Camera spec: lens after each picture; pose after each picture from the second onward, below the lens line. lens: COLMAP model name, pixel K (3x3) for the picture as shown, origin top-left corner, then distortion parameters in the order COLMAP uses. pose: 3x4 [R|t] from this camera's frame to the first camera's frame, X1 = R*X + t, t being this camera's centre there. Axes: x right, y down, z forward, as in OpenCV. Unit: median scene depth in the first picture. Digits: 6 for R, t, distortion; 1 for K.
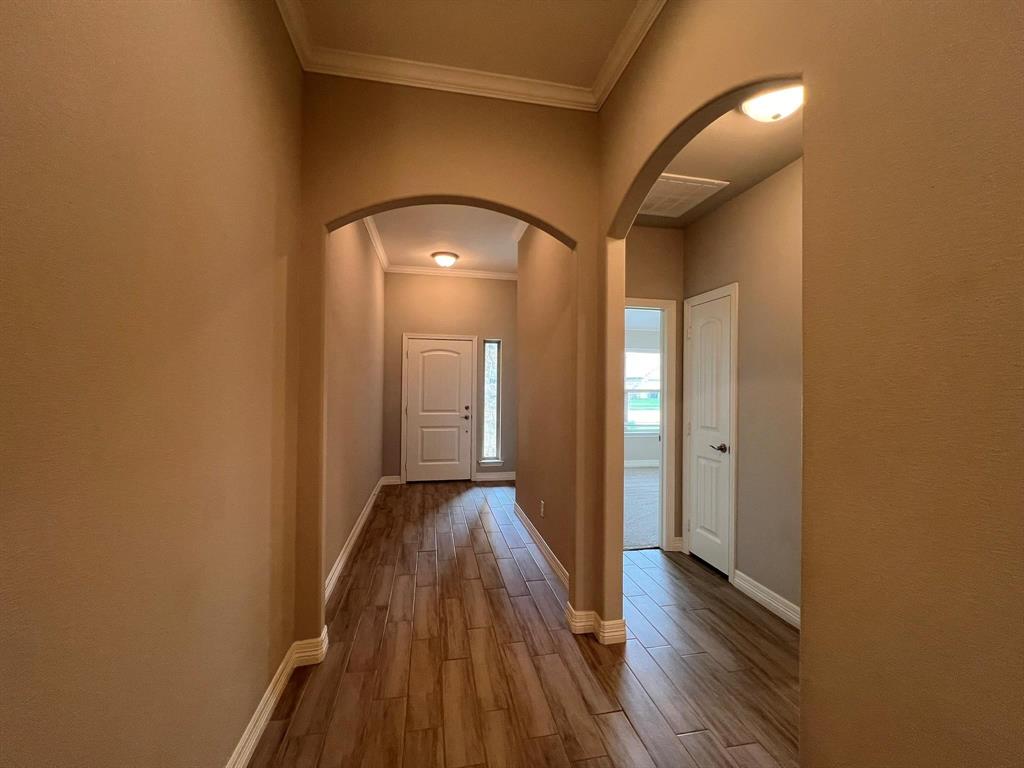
lens RADIAL K [[410.8, 0, 512.0], [0, 410.8, 384.0], [0, 0, 1]] dist [0.000436, 0.000013]
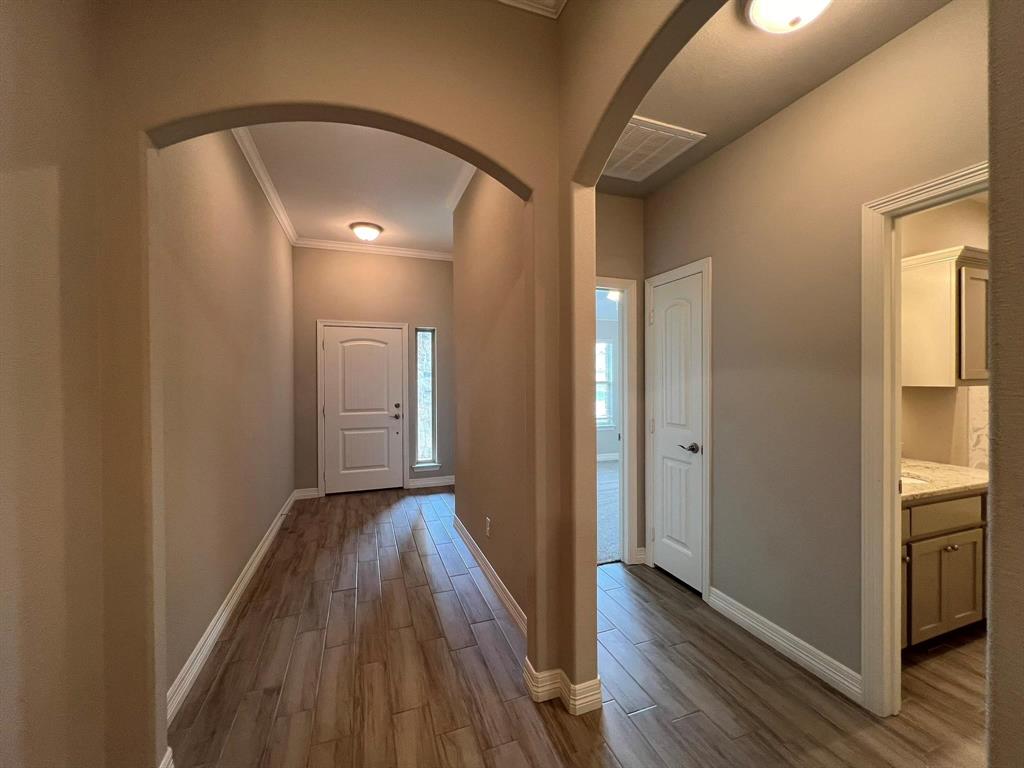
lens RADIAL K [[410.8, 0, 512.0], [0, 410.8, 384.0], [0, 0, 1]] dist [0.000436, 0.000013]
pose [[0.988332, -0.016613, 0.151405, 0.000344], [0.014010, 0.999735, 0.018246, -0.001354], [-0.151668, -0.015912, 0.988303, 0.182033]]
